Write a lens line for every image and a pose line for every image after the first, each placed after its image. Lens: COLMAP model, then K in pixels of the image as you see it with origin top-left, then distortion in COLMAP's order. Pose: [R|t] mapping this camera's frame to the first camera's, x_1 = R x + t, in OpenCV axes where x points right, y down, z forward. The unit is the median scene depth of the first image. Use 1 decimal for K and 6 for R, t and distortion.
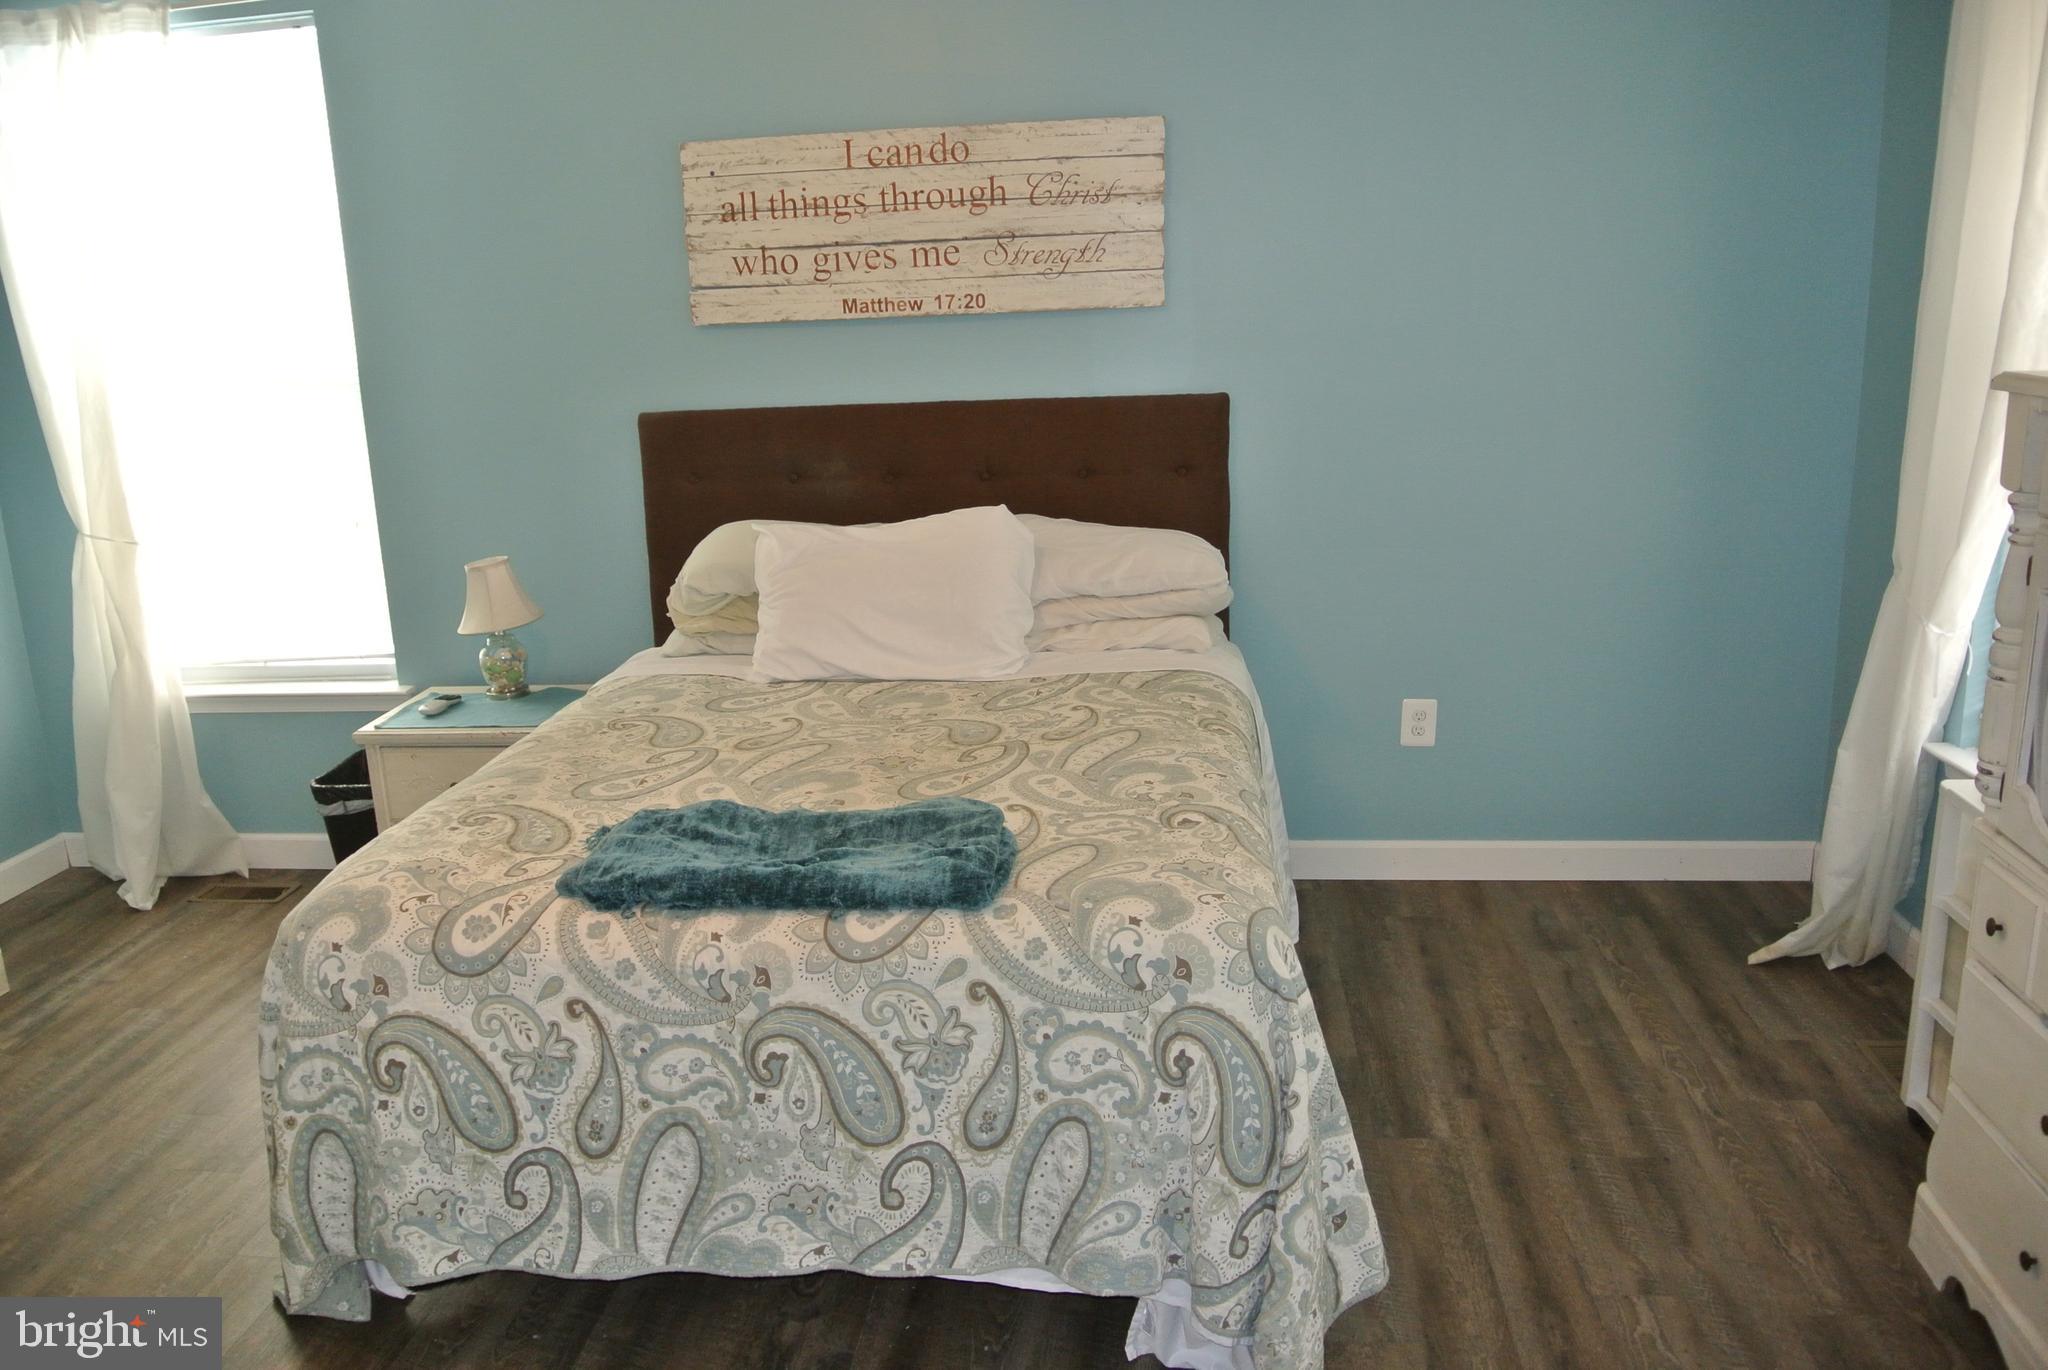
lens RADIAL K [[1582.2, 0, 987.7], [0, 1582.2, 691.4], [0, 0, 1]] dist [-0.083514, 0.034412]
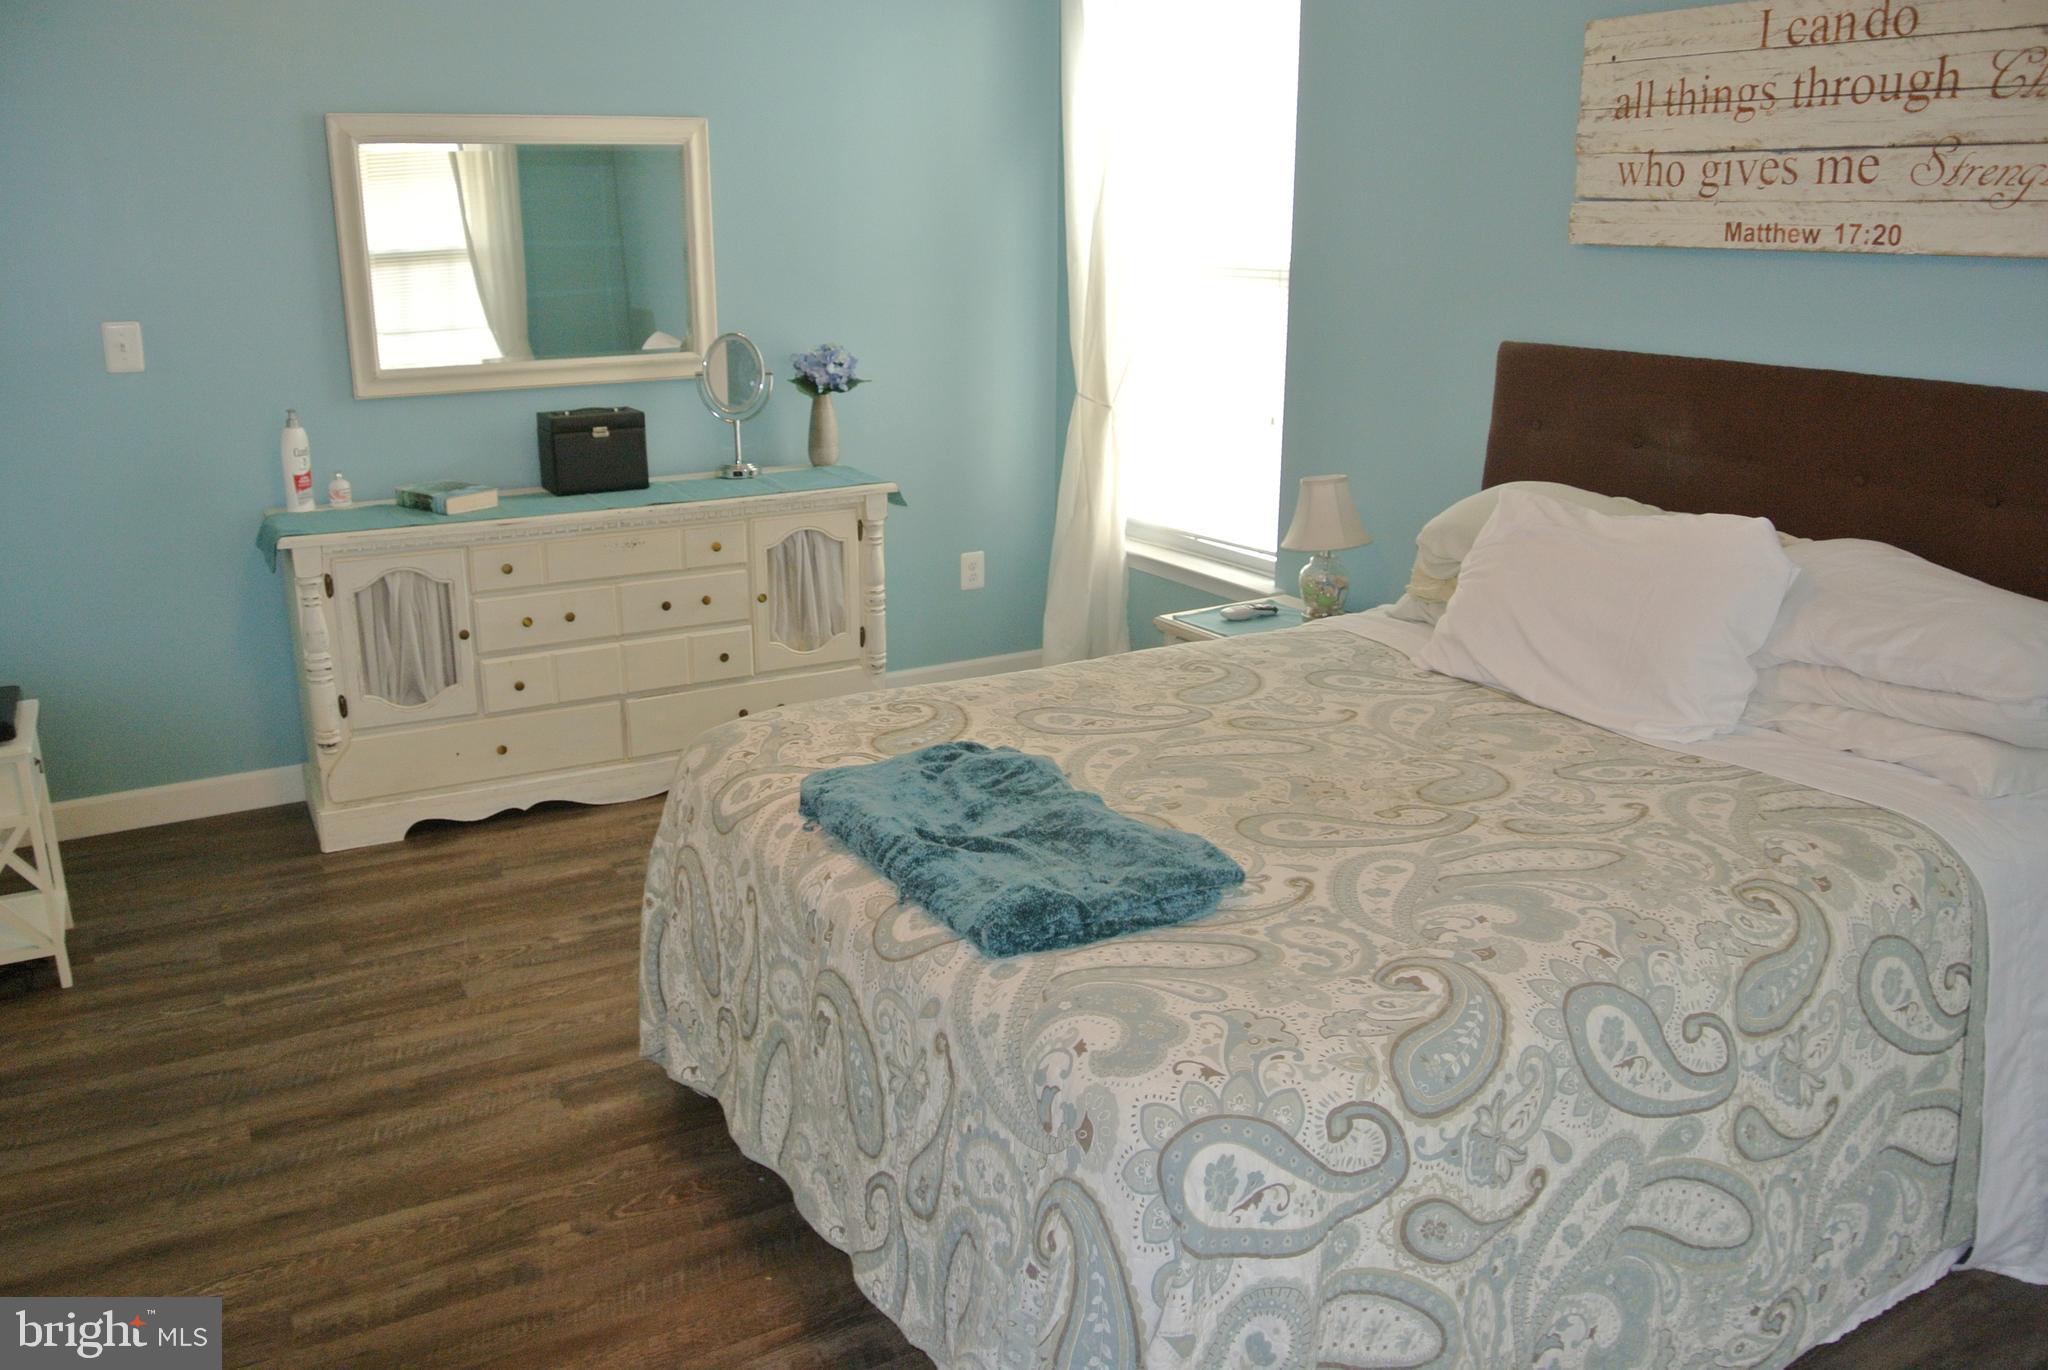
lens RADIAL K [[1582.2, 0, 987.7], [0, 1582.2, 691.4], [0, 0, 1]] dist [-0.083514, 0.034412]
pose [[0.592943, 0.267517, -0.759508, 0.338372], [-0.217804, 0.961326, 0.168564, -0.079024], [0.775229, 0.065475, 0.628278, 0.265109]]
